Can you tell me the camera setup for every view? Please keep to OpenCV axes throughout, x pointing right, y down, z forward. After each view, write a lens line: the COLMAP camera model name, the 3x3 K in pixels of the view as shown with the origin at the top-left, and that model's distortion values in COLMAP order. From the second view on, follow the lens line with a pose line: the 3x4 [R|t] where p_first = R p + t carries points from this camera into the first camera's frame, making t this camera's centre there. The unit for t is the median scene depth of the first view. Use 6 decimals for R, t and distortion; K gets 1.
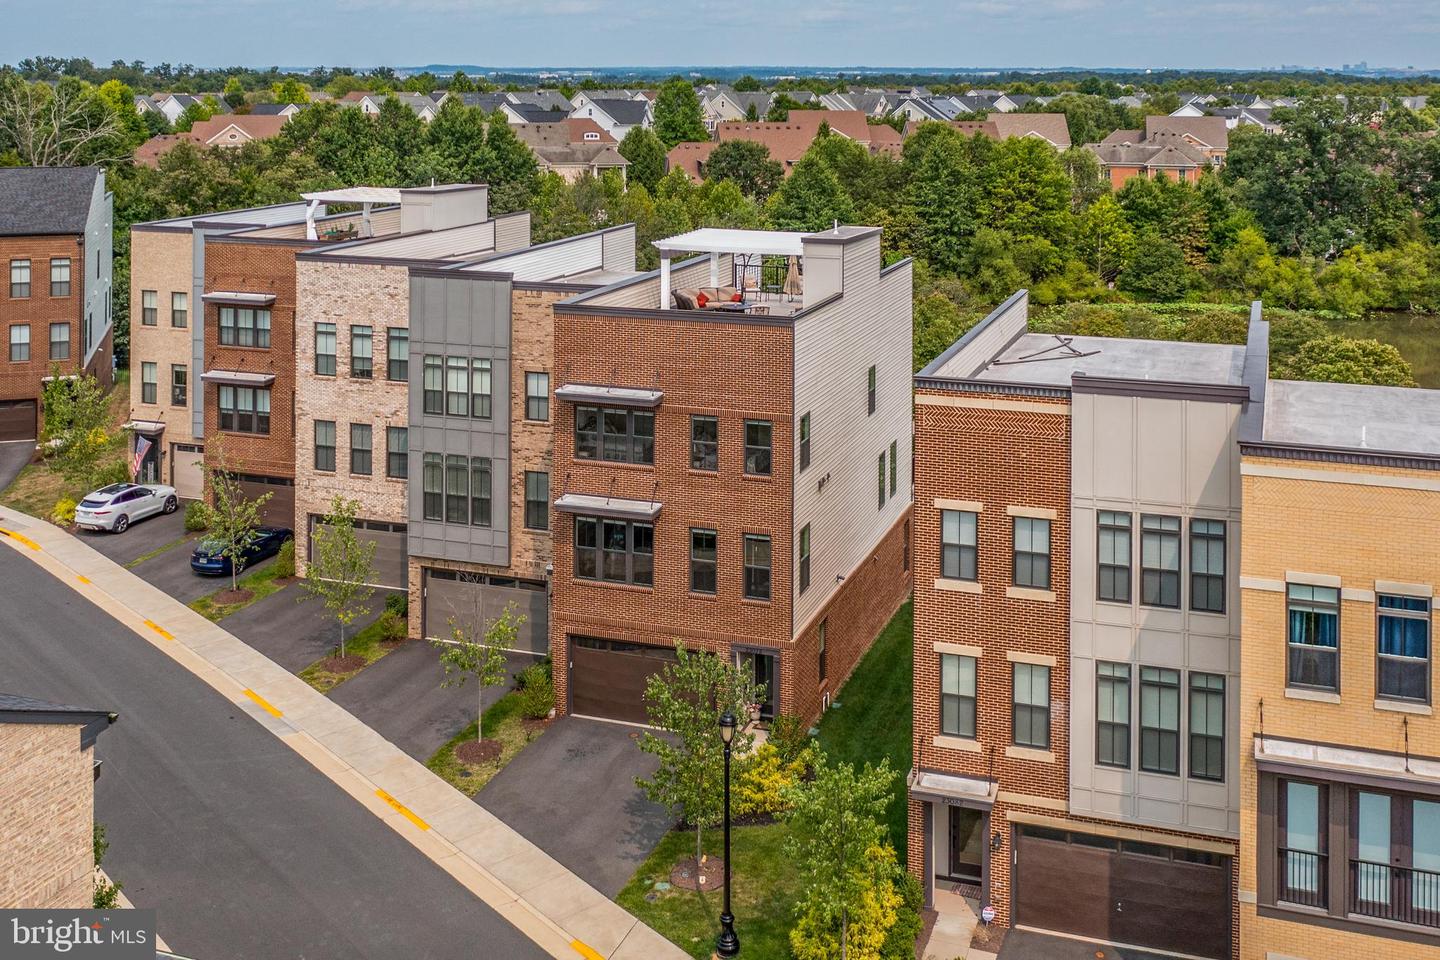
lens RADIAL K [[1973.1, 0, 720.0], [0, 1973.1, 480.0], [0, 0, 1]] dist [-0.031235, -0.027988]
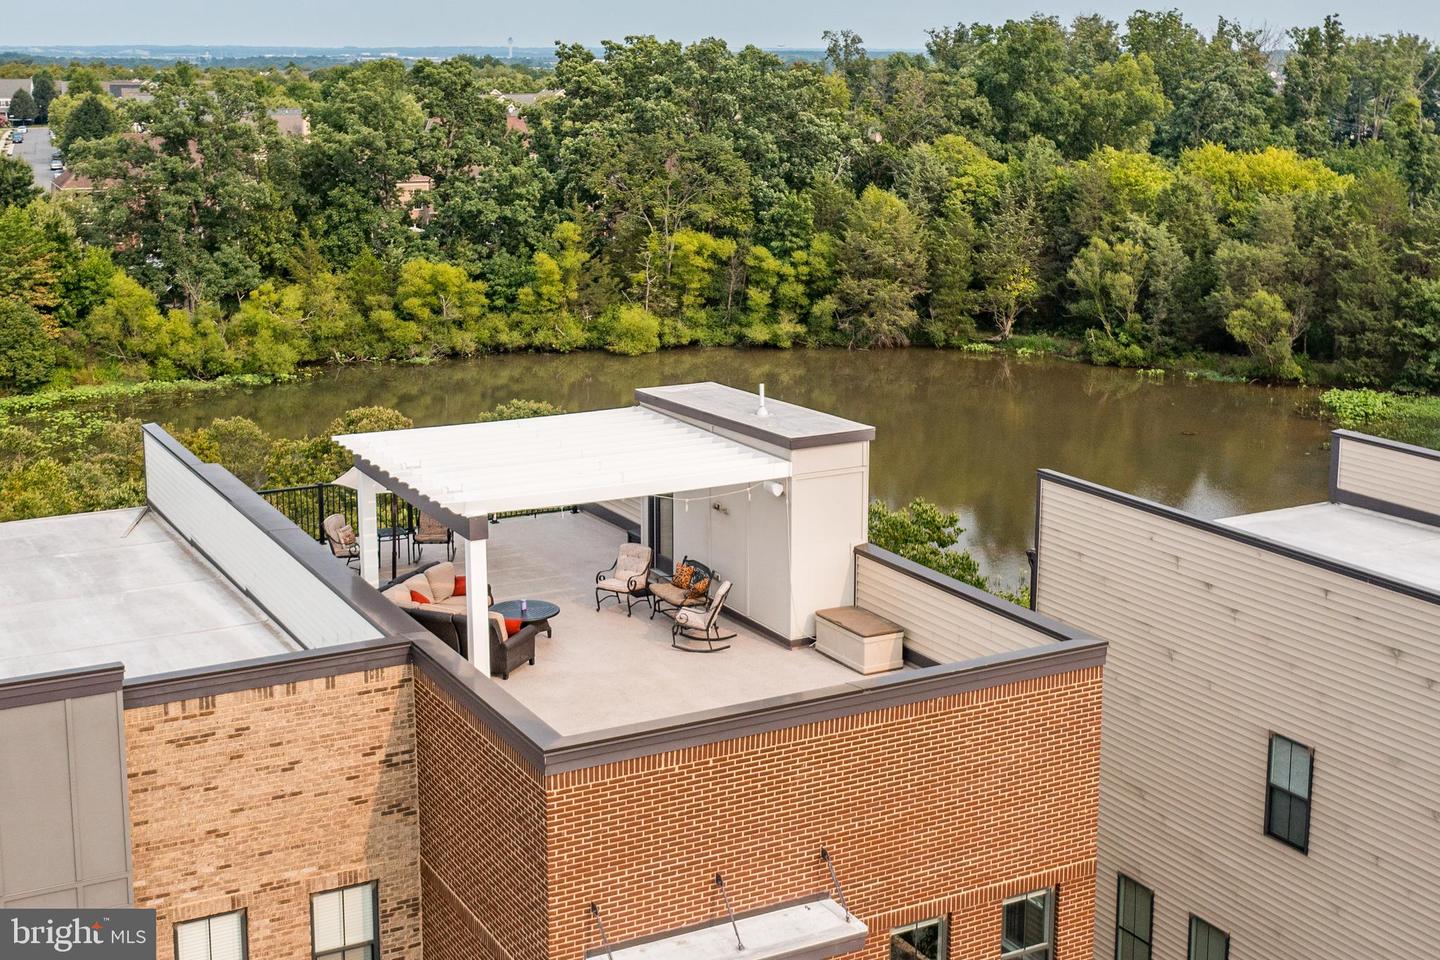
lens RADIAL K [[1973.1, 0, 720.0], [0, 1973.1, 480.0], [0, 0, 1]] dist [-0.031235, -0.027988]
pose [[0.591787, -0.169540, 0.788064, -0.175075], [0.158985, 0.982977, 0.092085, -0.086445], [-0.790261, 0.070796, 0.608668, 0.407459]]
